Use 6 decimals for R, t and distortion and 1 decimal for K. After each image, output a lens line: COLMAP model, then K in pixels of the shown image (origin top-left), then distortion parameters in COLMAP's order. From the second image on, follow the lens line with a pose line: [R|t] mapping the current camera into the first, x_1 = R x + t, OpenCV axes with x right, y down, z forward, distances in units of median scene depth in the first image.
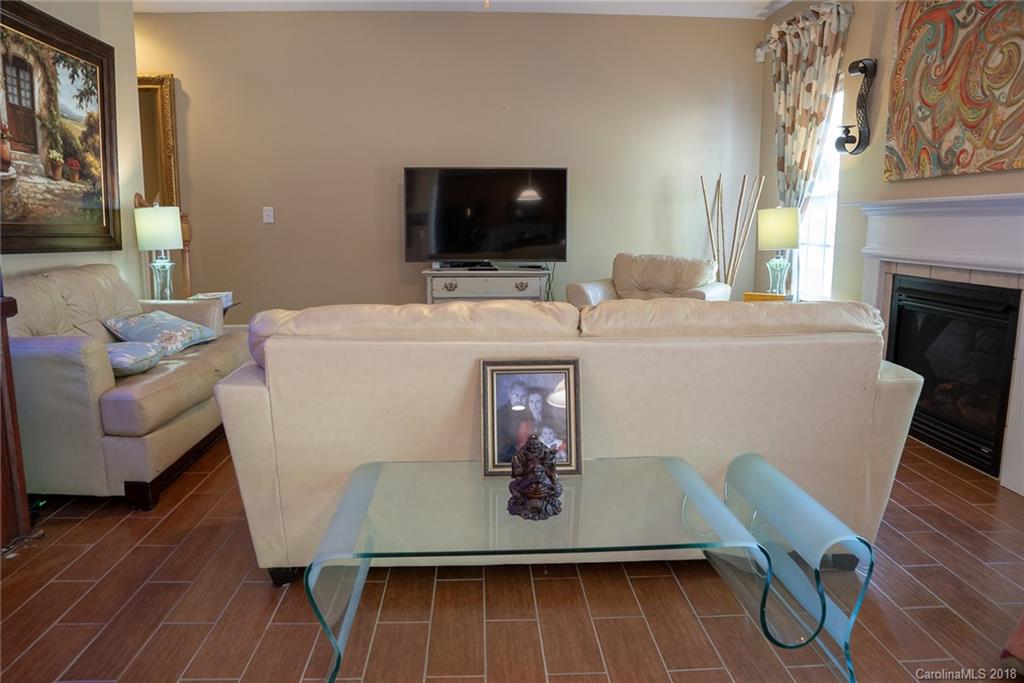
lens RADIAL K [[716.7, 0, 508.5], [0, 716.7, 345.2], [0, 0, 1]] dist [-0.125571, 0.089717]
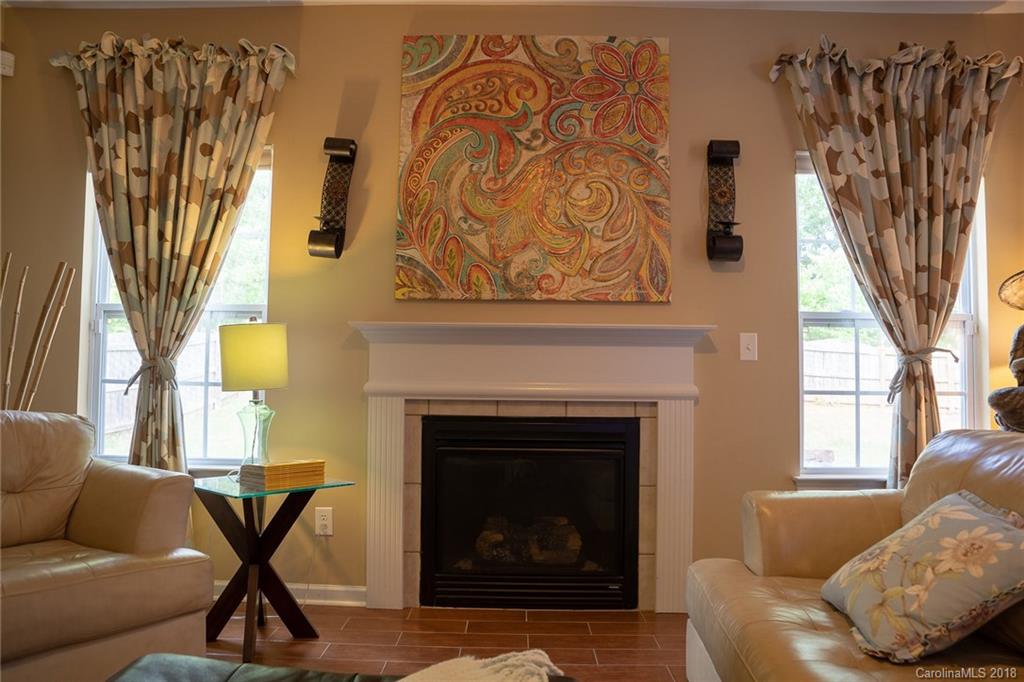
lens RADIAL K [[716.7, 0, 508.5], [0, 716.7, 344.7], [0, 0, 1]] dist [-0.125571, 0.089717]
pose [[0.056792, 0.047715, 0.997245, -0.285588], [0.157317, 0.985951, -0.056134, -0.134262], [-0.985914, 0.160072, 0.048488, 0.948154]]
